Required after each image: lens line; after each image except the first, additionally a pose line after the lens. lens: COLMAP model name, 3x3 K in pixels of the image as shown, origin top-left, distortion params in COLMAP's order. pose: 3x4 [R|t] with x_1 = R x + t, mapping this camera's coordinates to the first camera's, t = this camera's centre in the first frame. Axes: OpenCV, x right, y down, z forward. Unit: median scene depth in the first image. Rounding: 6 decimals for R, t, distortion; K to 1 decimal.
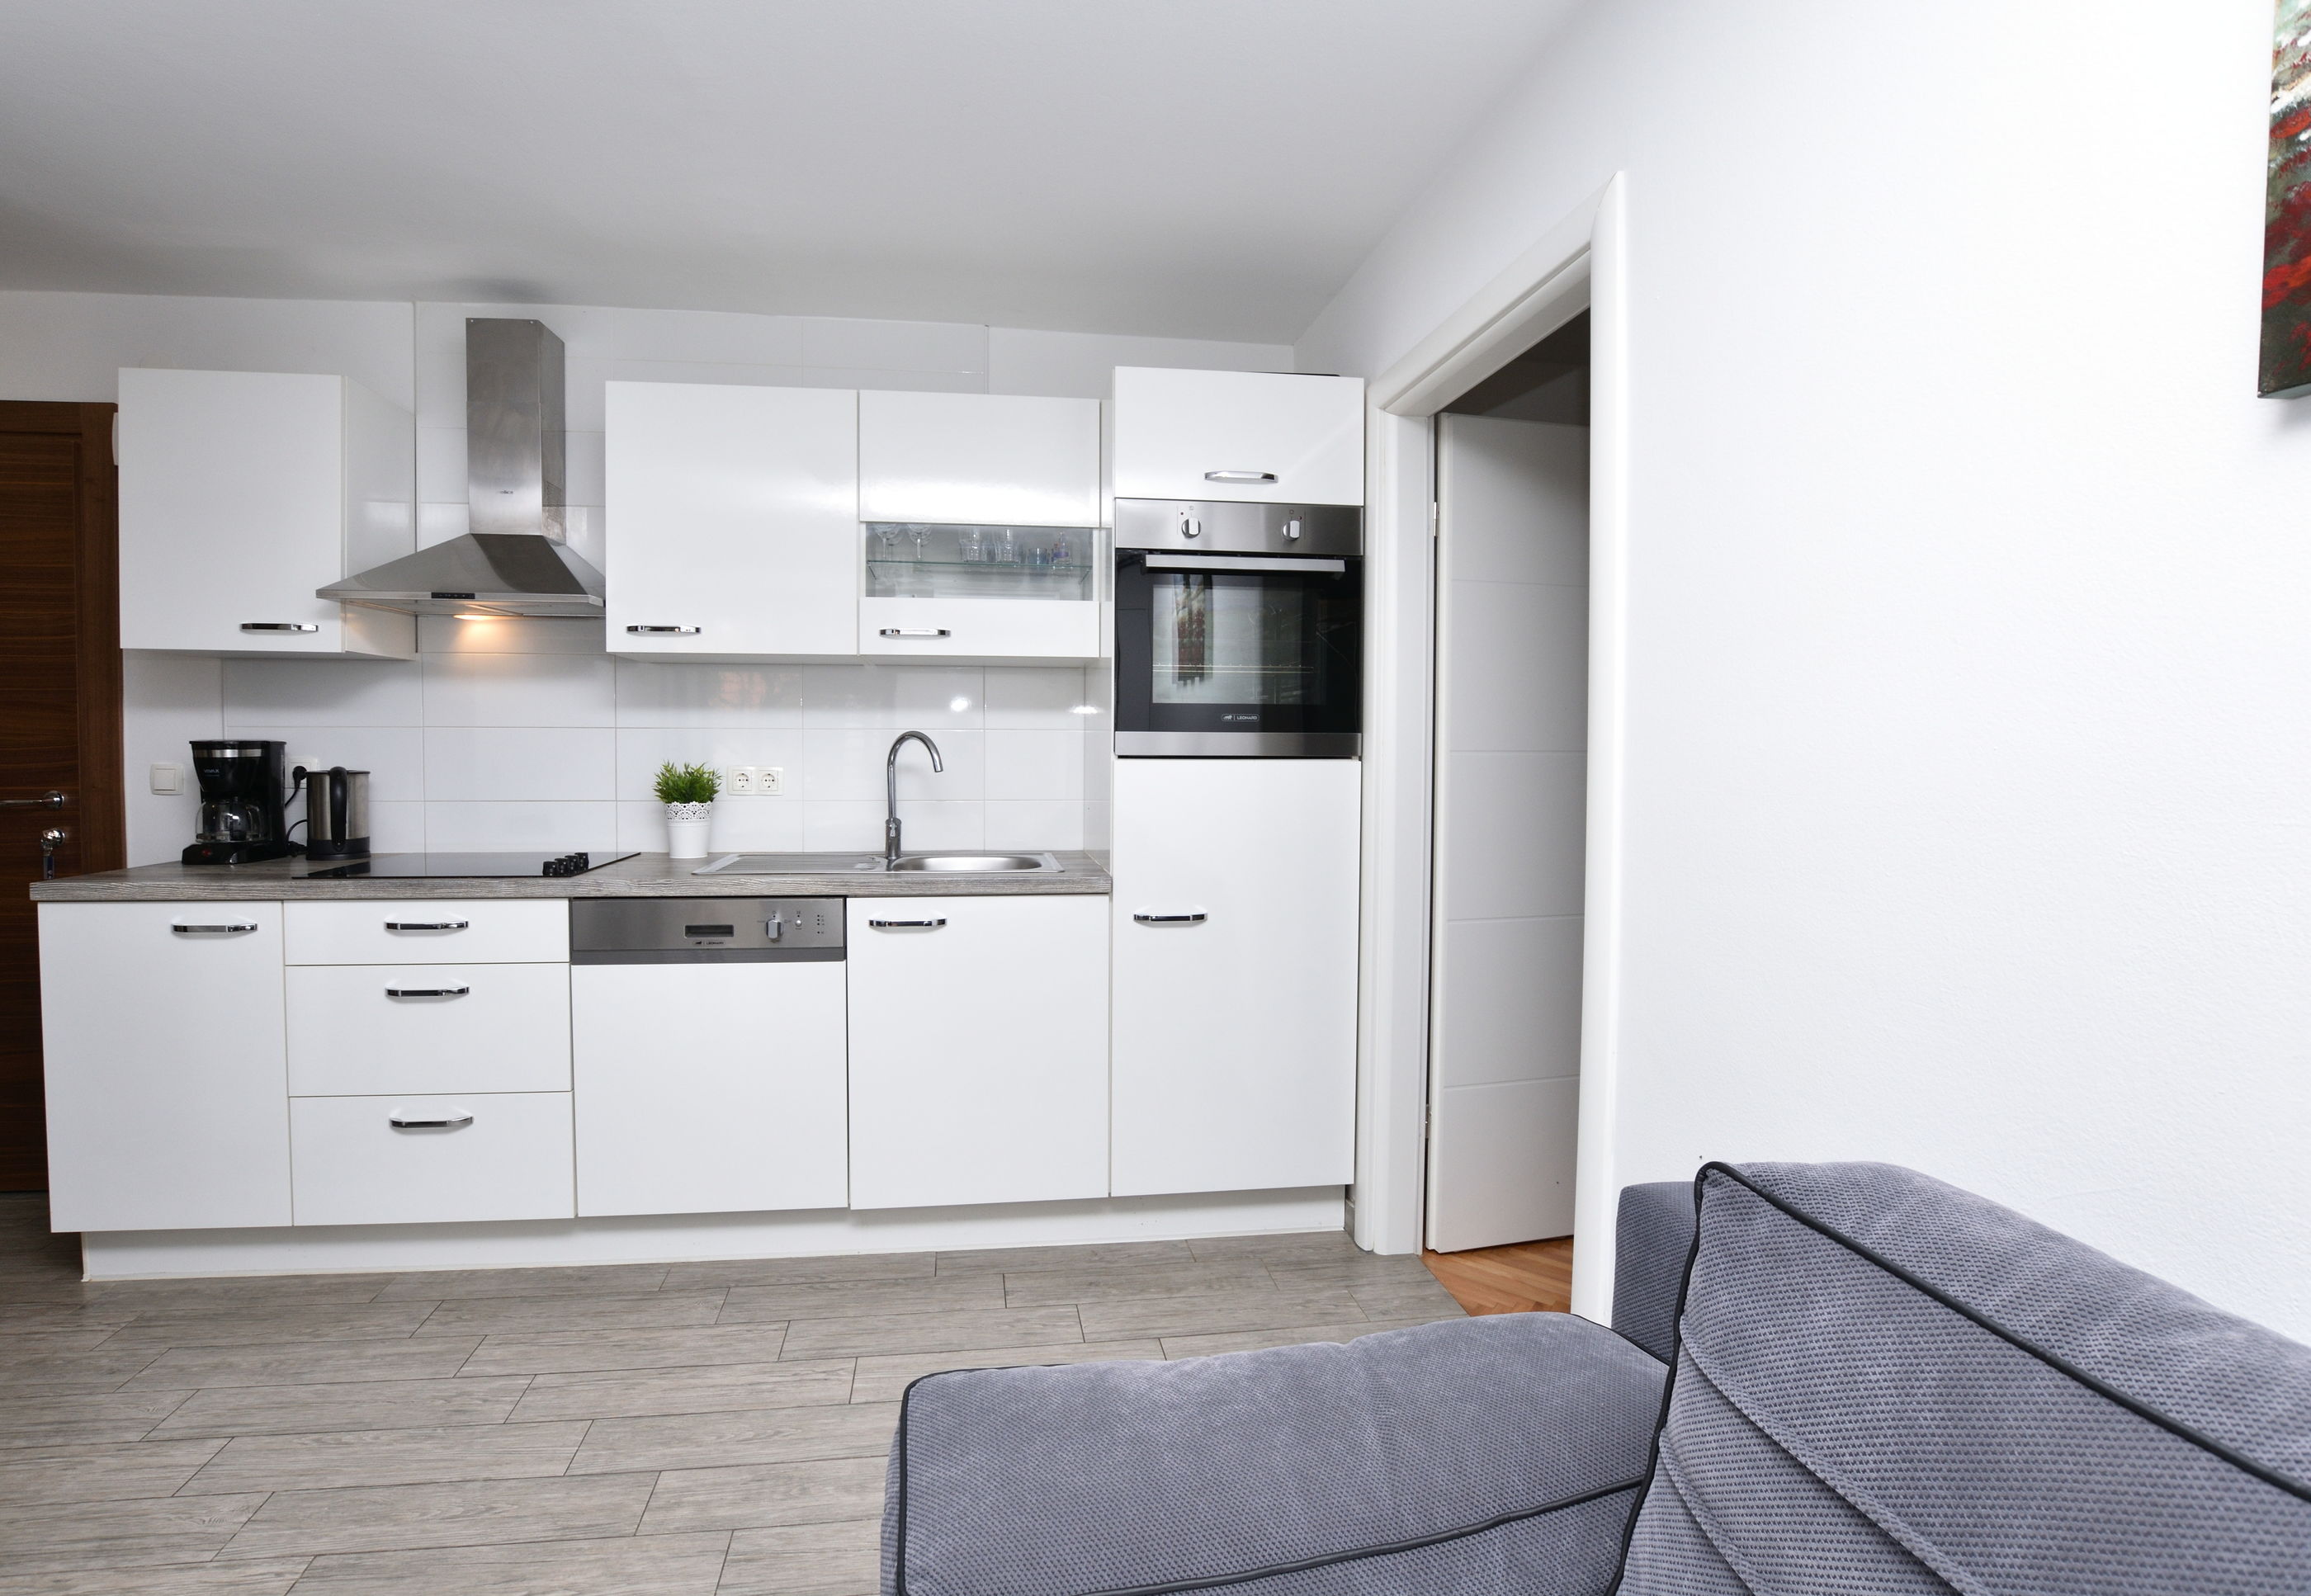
lens RADIAL K [[1073.1, 0, 1100.1], [0, 1073.1, 784.1], [0, 0, 1]] dist [-0.027144, 0.001289]
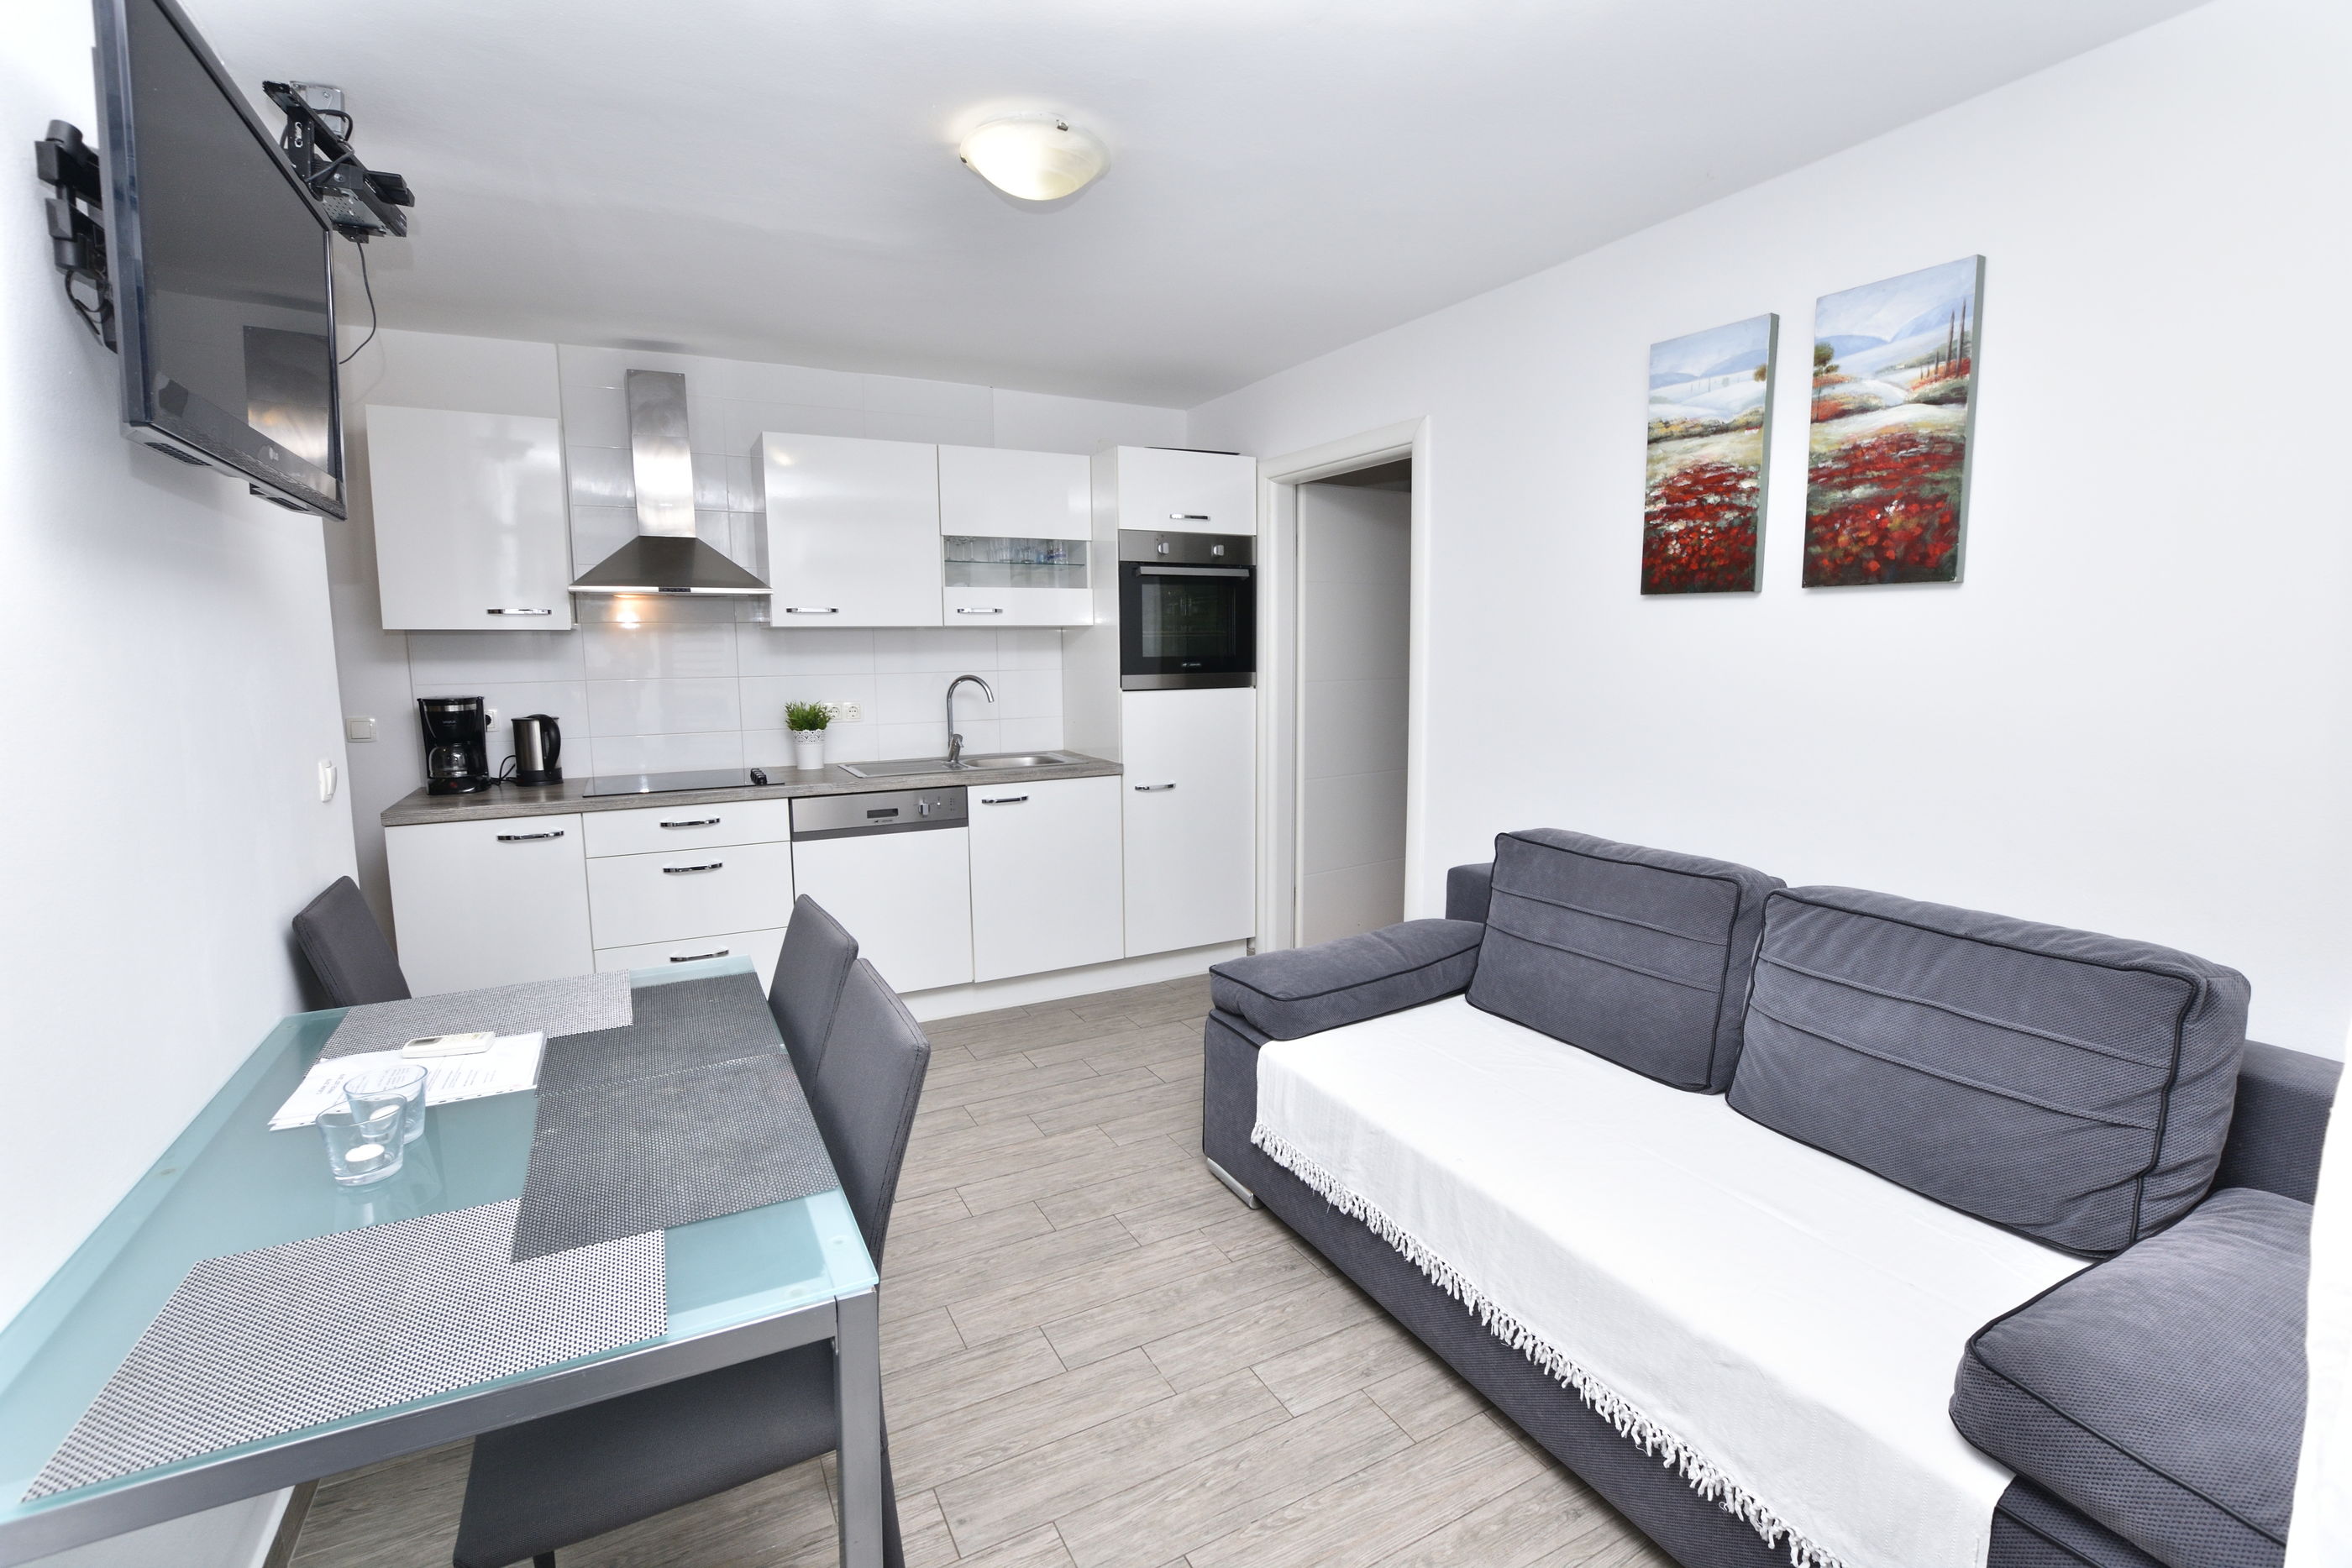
lens RADIAL K [[1046.8, 0, 1183.7], [0, 1046.8, 779.3], [0, 0, 1]] dist [-0.030395, 0.005783]
pose [[0.933181, -0.058409, 0.354628, -0.450928], [0.024595, 0.994771, 0.099124, -0.045084], [-0.358564, -0.083778, 0.929738, -0.498897]]
